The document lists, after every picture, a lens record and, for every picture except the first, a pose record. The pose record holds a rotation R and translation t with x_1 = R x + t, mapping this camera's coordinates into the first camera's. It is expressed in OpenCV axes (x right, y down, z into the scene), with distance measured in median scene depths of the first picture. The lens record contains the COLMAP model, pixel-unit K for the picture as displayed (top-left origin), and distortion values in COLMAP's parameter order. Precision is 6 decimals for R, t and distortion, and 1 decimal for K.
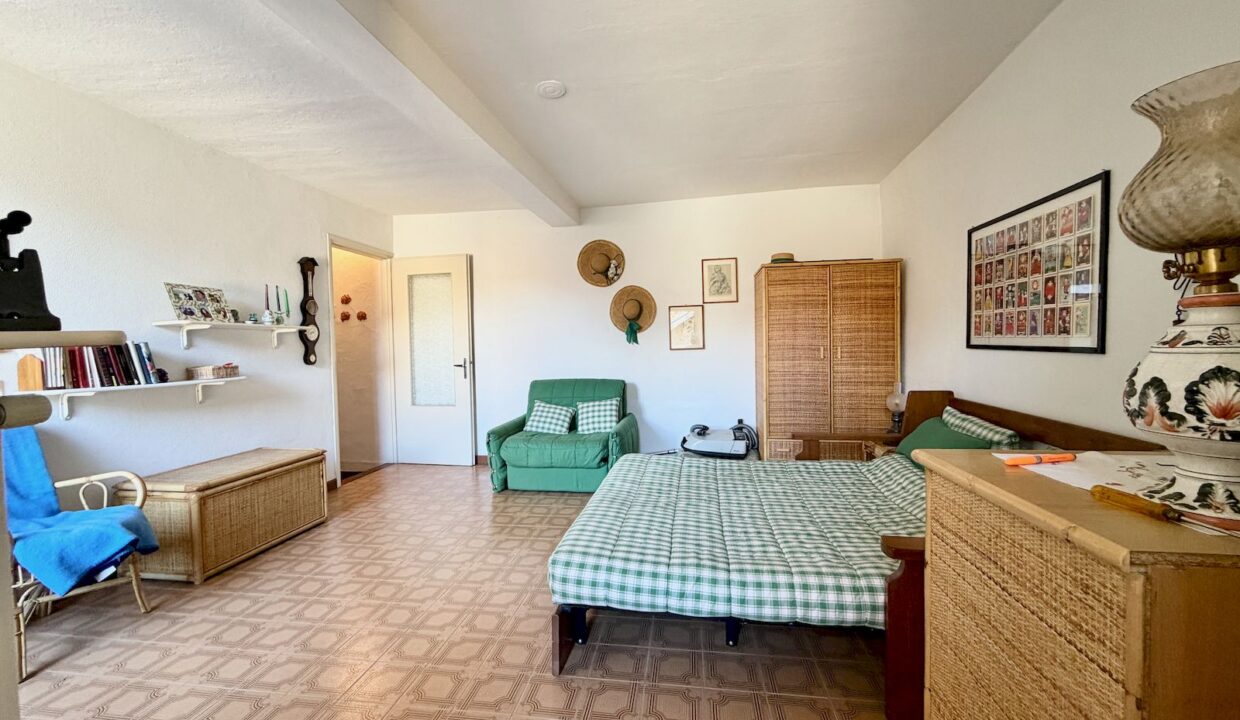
lens RADIAL K [[486.8, 0, 633.3], [0, 486.8, 363.2], [0, 0, 1]] dist [-0.002293, 0.000153]
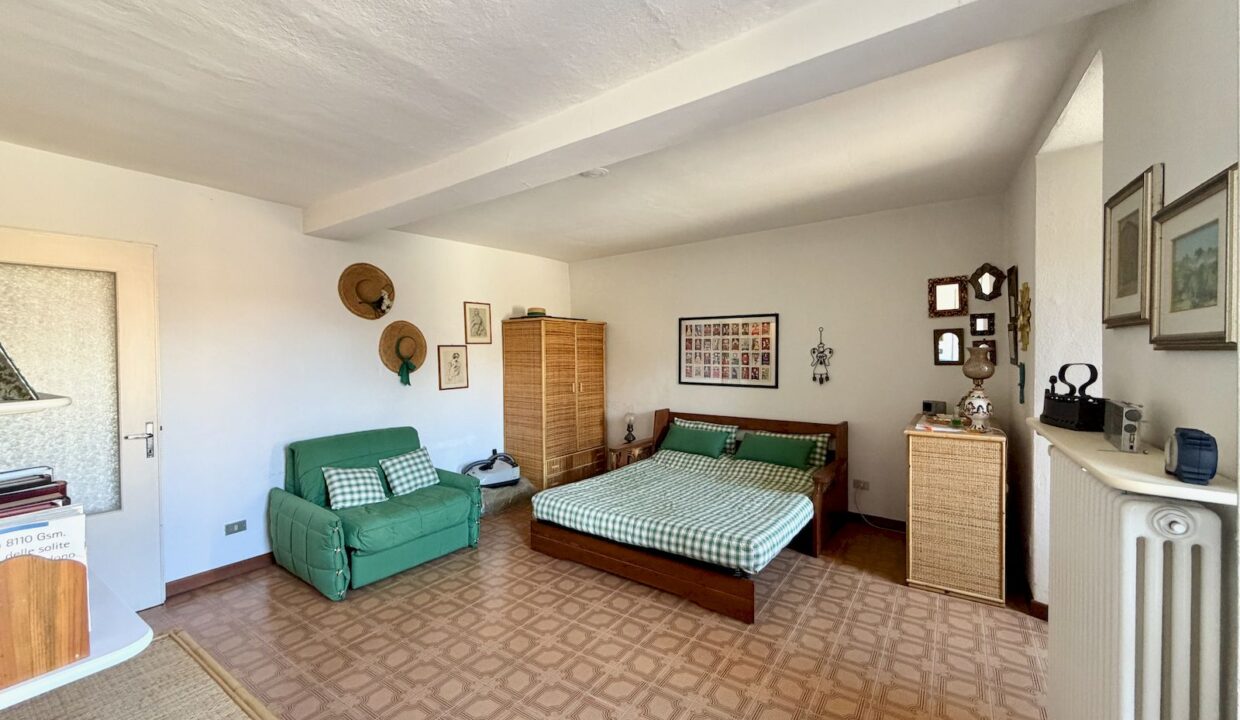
lens RADIAL K [[486.8, 0, 596.3], [0, 486.8, 361.8], [0, 0, 1]] dist [-0.002293, 0.000153]
pose [[0.469046, -0.001653, 0.883172, -1.185210], [0.033688, 0.999304, -0.016021, -0.106953], [-0.882531, 0.037267, 0.468775, 0.491595]]
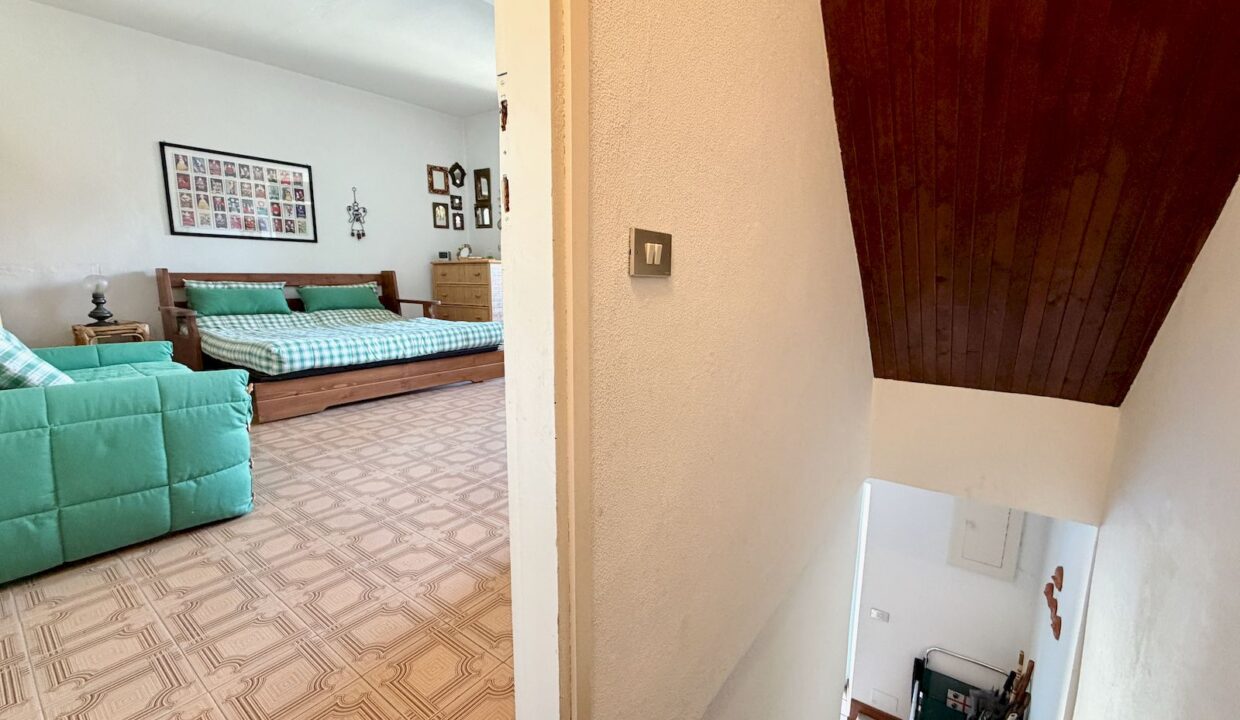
lens RADIAL K [[486.8, 0, 625.9], [0, 486.8, 351.8], [0, 0, 1]] dist [-0.002293, 0.000153]
pose [[-0.863859, -0.076765, 0.497850, -1.232239], [0.020787, 0.982046, 0.187493, 0.070187], [-0.503304, 0.172317, -0.846754, 1.786373]]
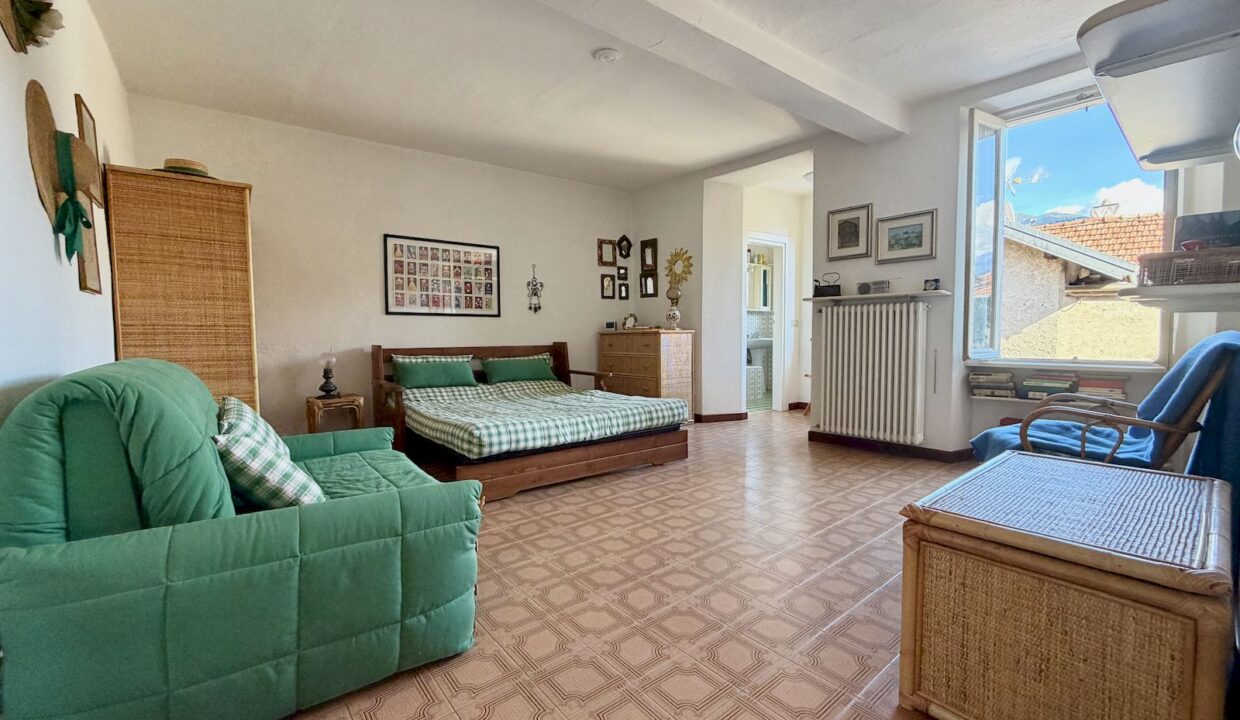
lens RADIAL K [[486.8, 0, 636.5], [0, 486.8, 357.2], [0, 0, 1]] dist [-0.002293, 0.000153]
pose [[-0.718702, -0.017808, 0.695090, -1.012068], [0.042905, 0.996631, 0.069896, 0.032036], [-0.693993, 0.080057, -0.715517, 1.765778]]
